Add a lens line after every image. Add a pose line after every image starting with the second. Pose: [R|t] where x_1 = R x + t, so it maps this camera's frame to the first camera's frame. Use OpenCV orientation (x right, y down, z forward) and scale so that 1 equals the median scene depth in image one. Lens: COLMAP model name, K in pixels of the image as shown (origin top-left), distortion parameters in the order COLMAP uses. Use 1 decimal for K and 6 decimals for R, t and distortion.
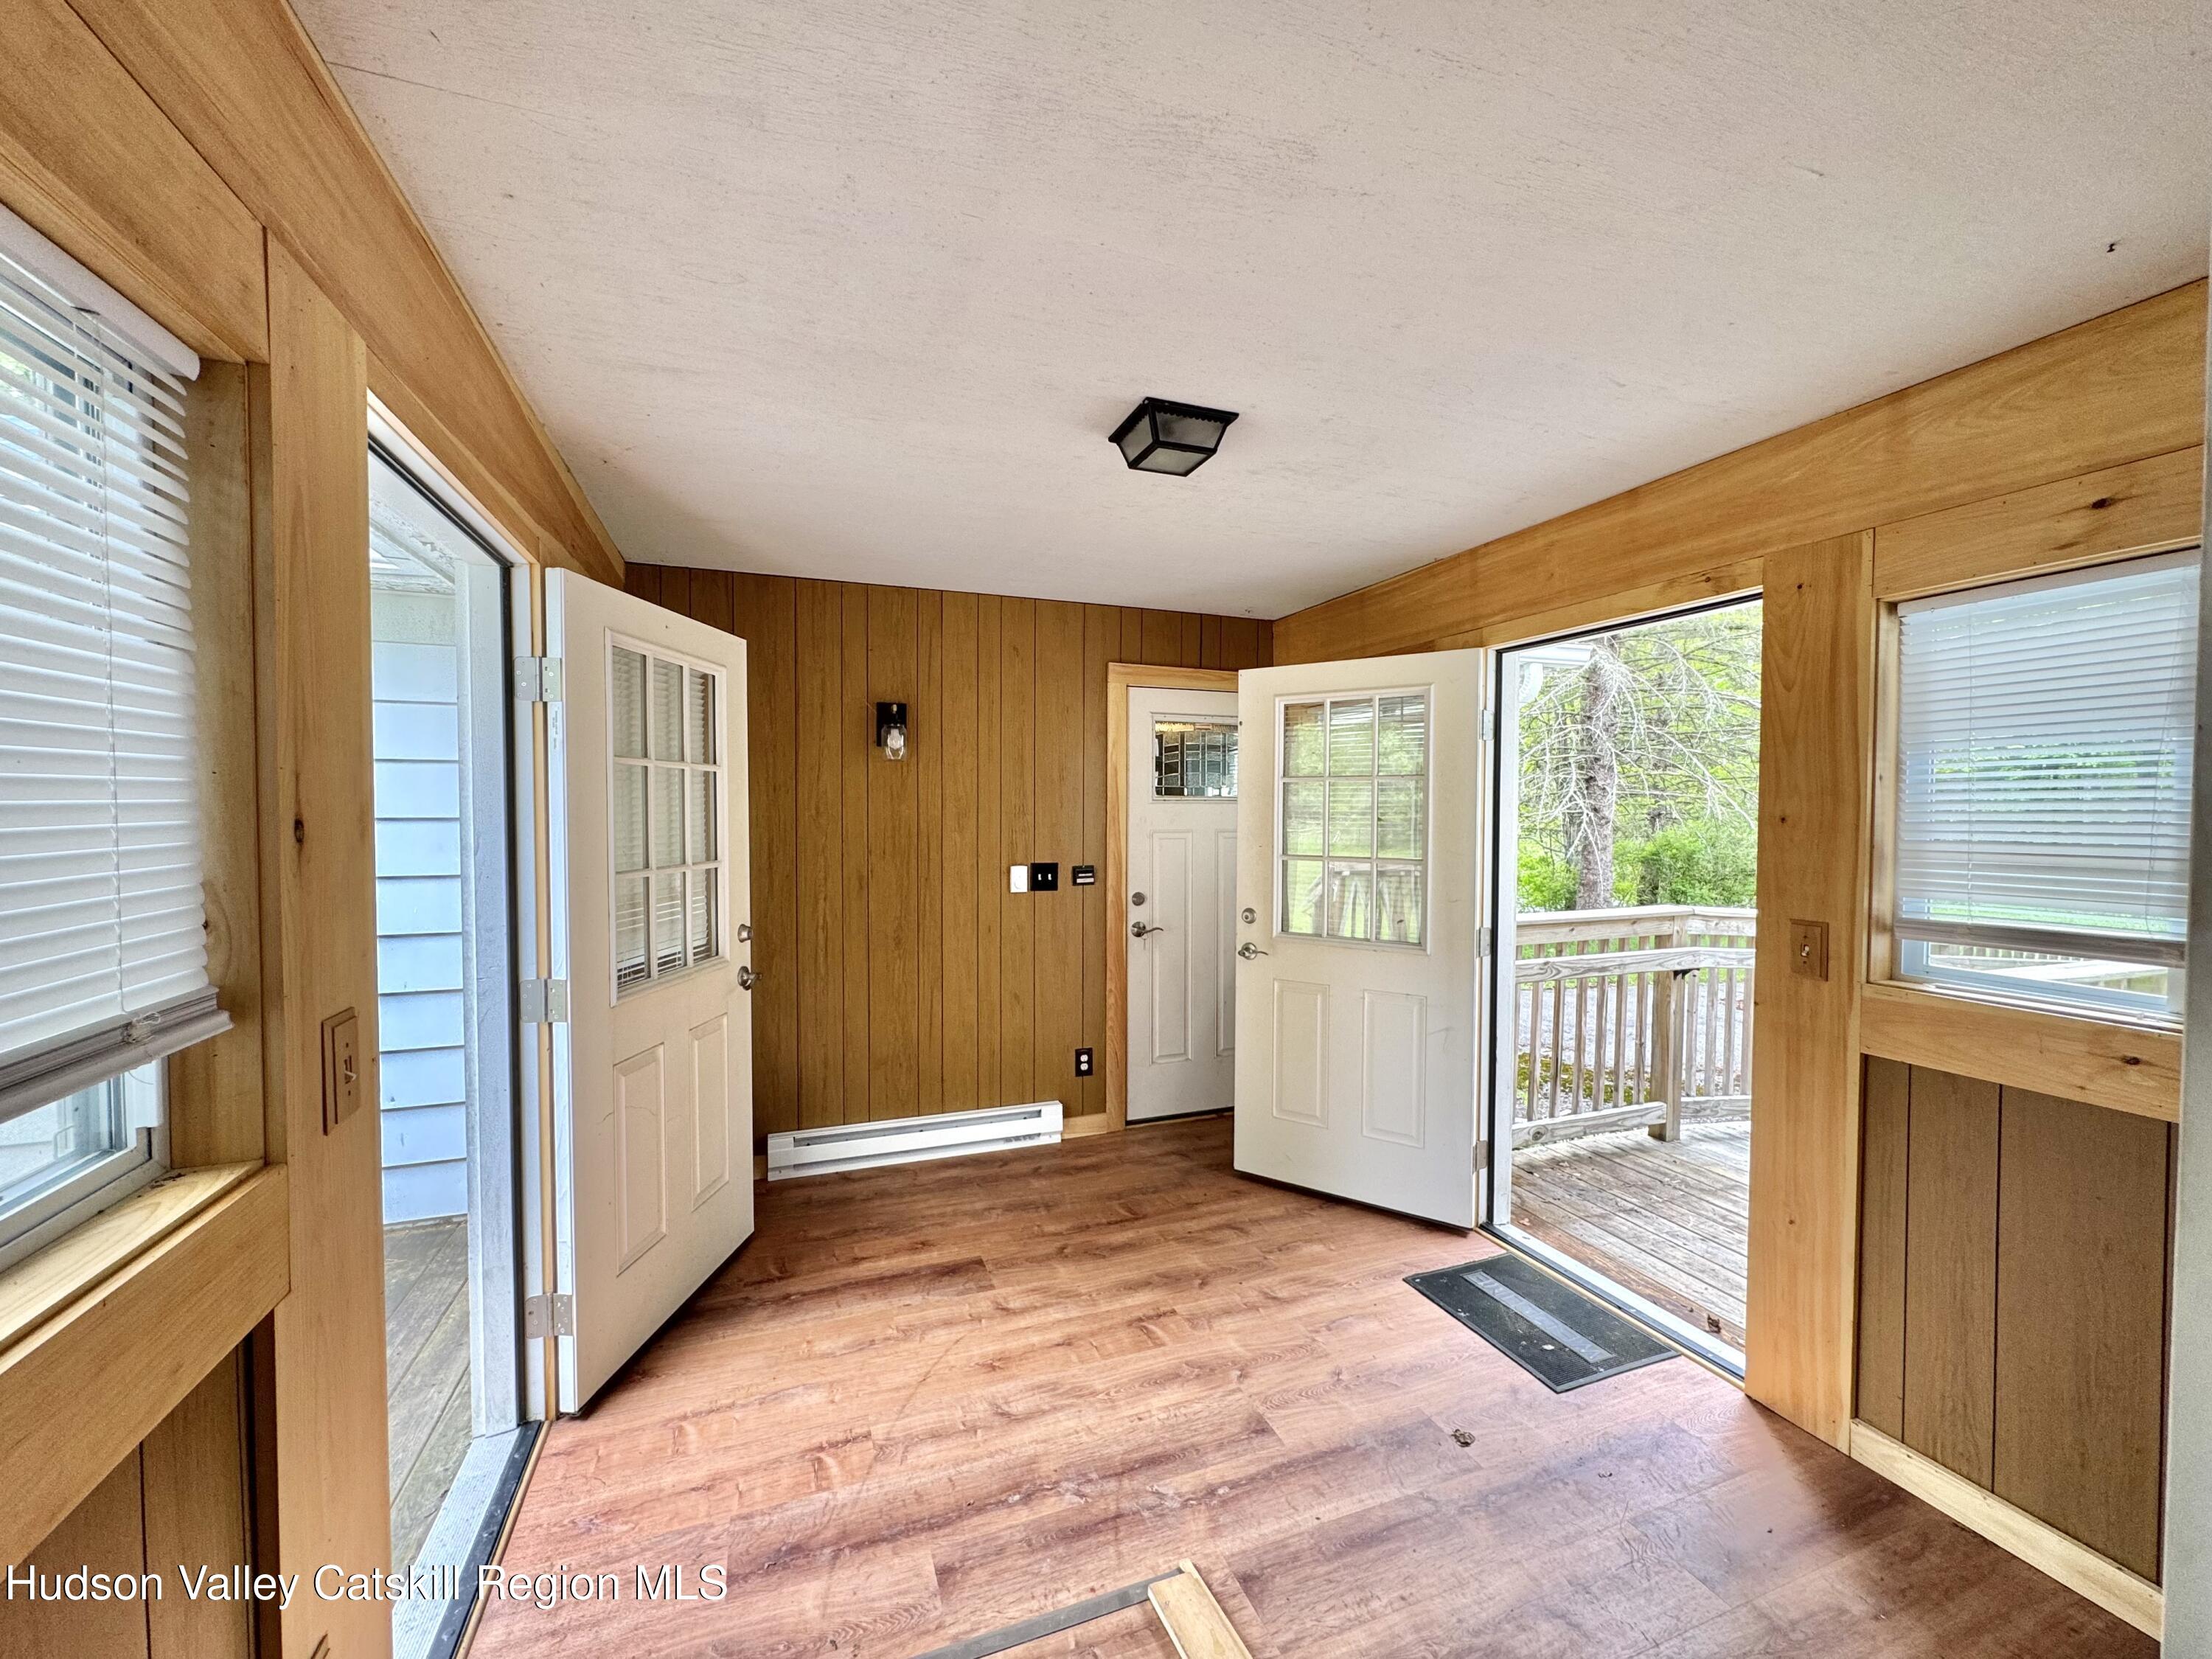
lens RADIAL K [[881.6, 0, 1106.0], [0, 881.6, 829.5], [0, 0, 1]] dist [-0.000545, 0.000298]
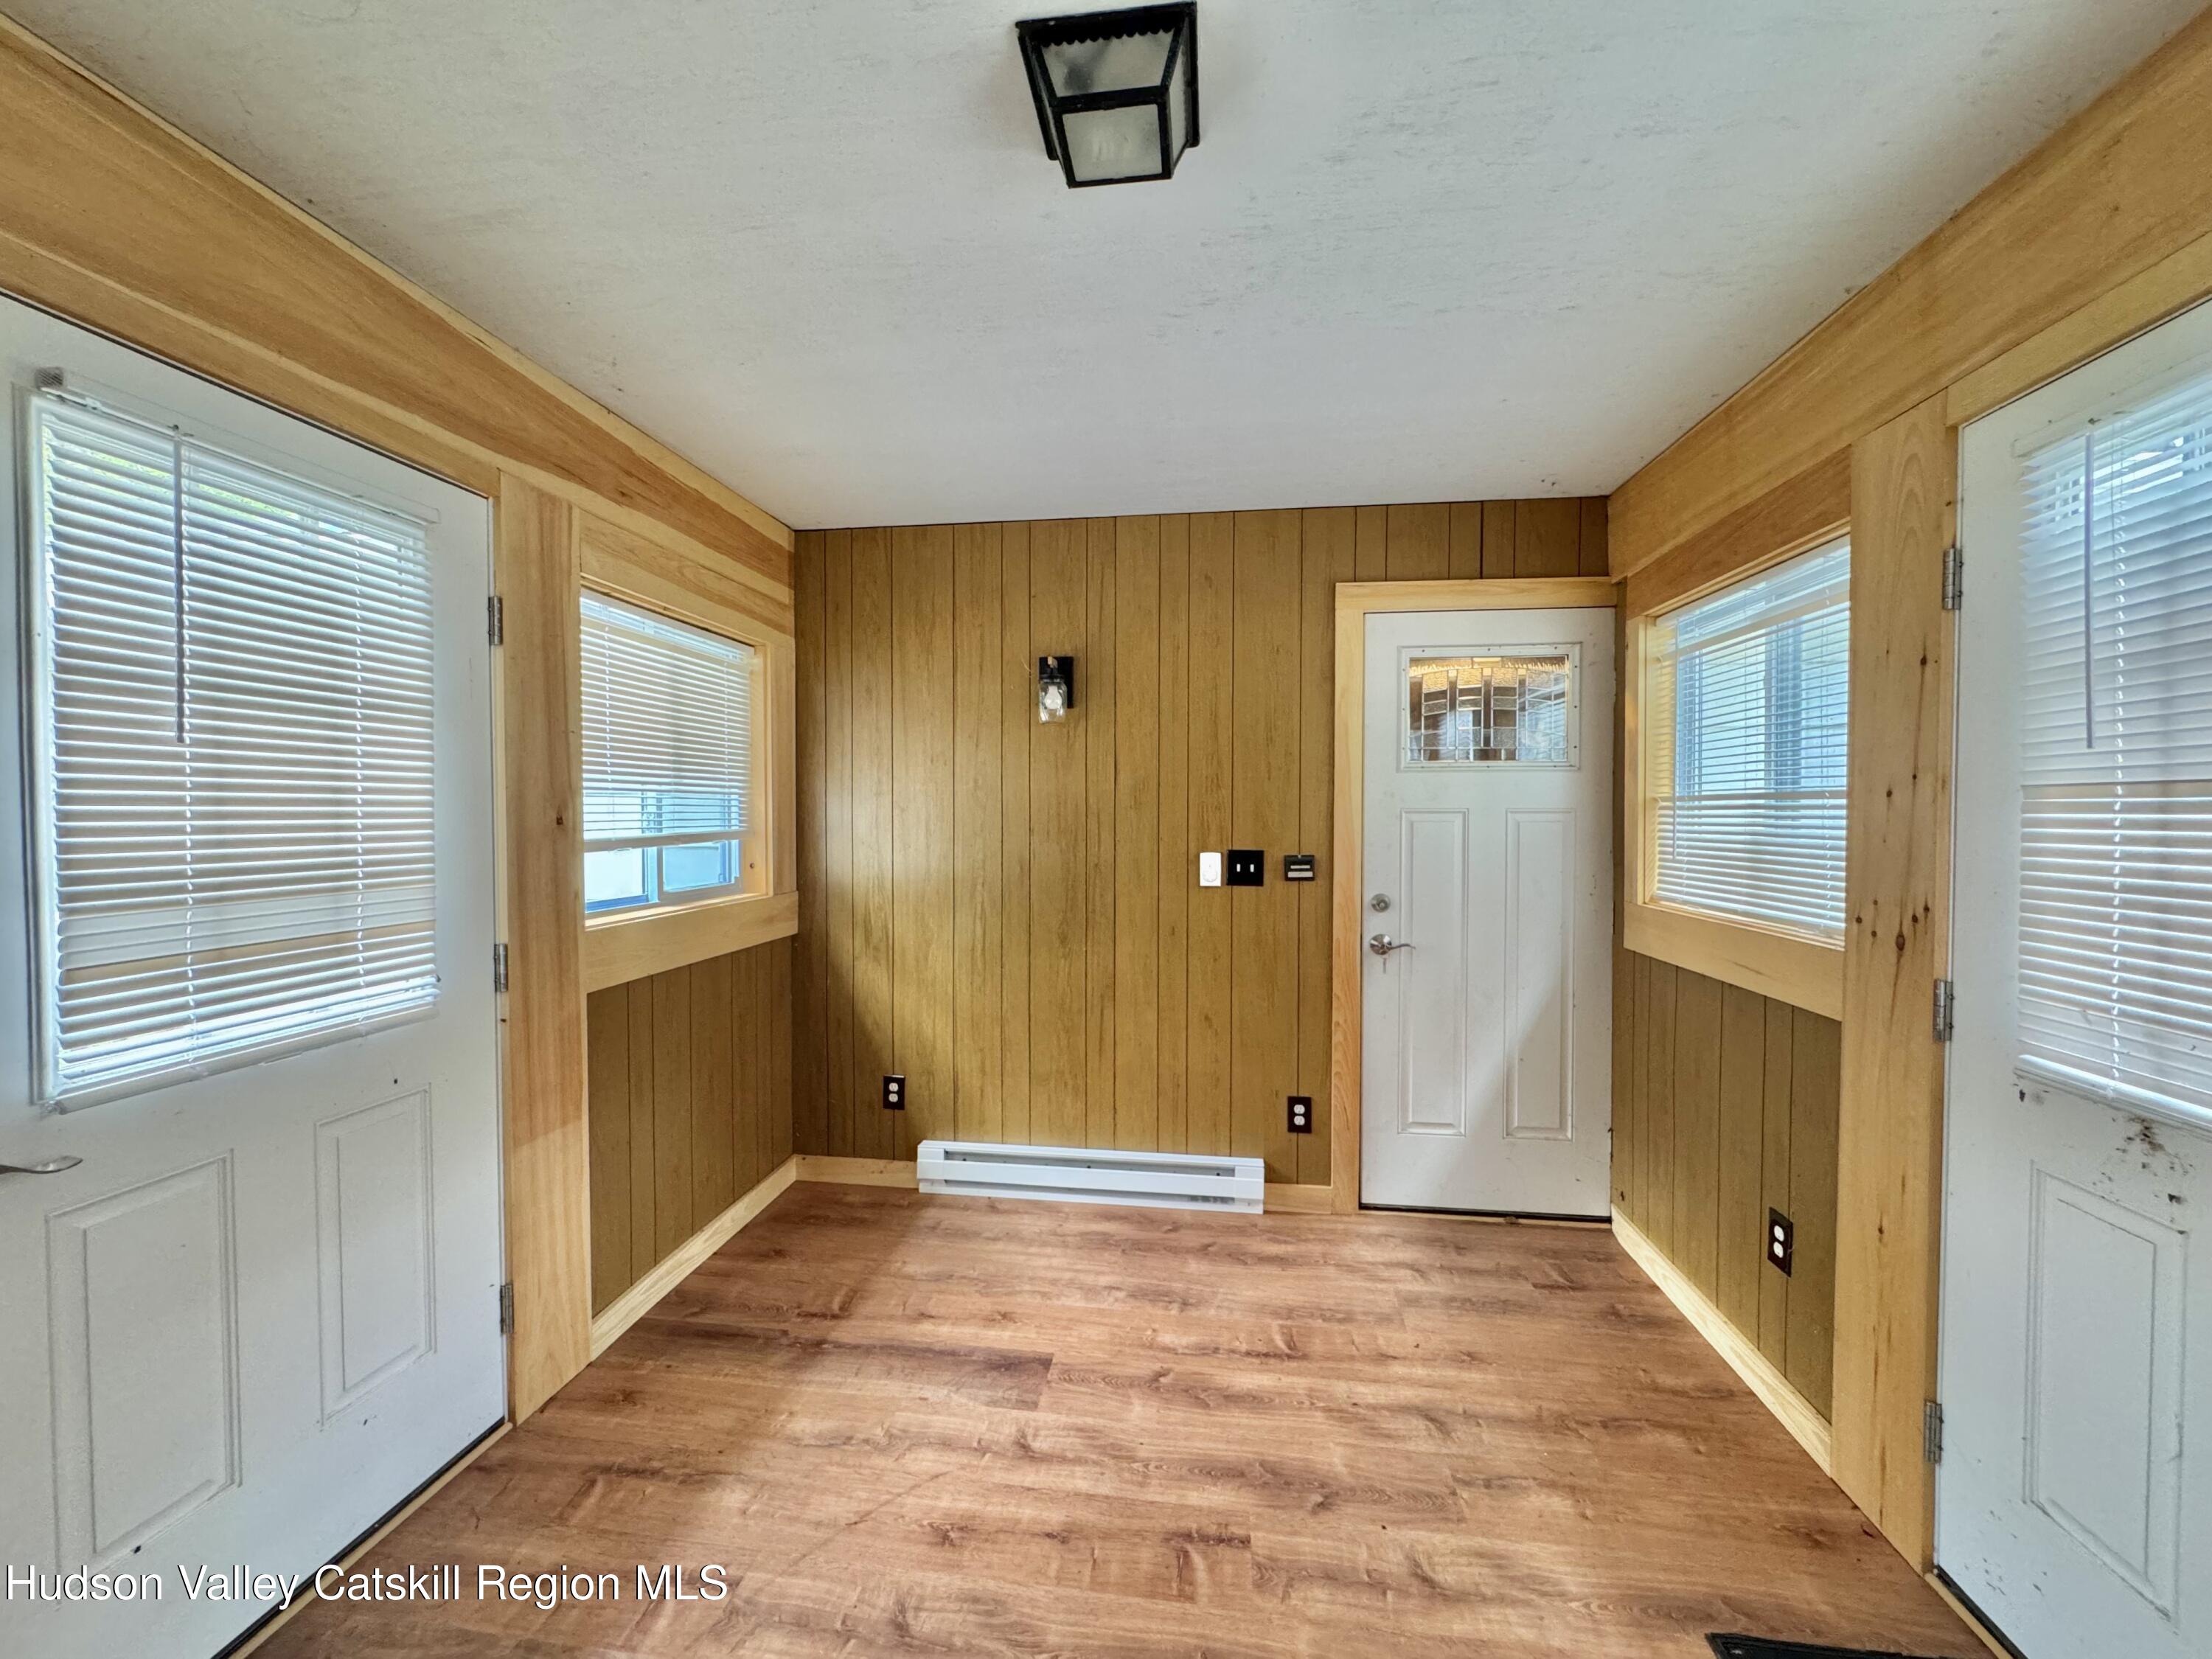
lens RADIAL K [[881.5, 0, 1104.2], [0, 881.5, 832.0], [0, 0, 1]] dist [-0.000233, 0.000444]
pose [[0.881191, 0.007077, -0.472707, 0.197185], [-0.010356, 0.999937, -0.004335, 0.028154], [0.472647, 0.008715, 0.881209, 0.270002]]
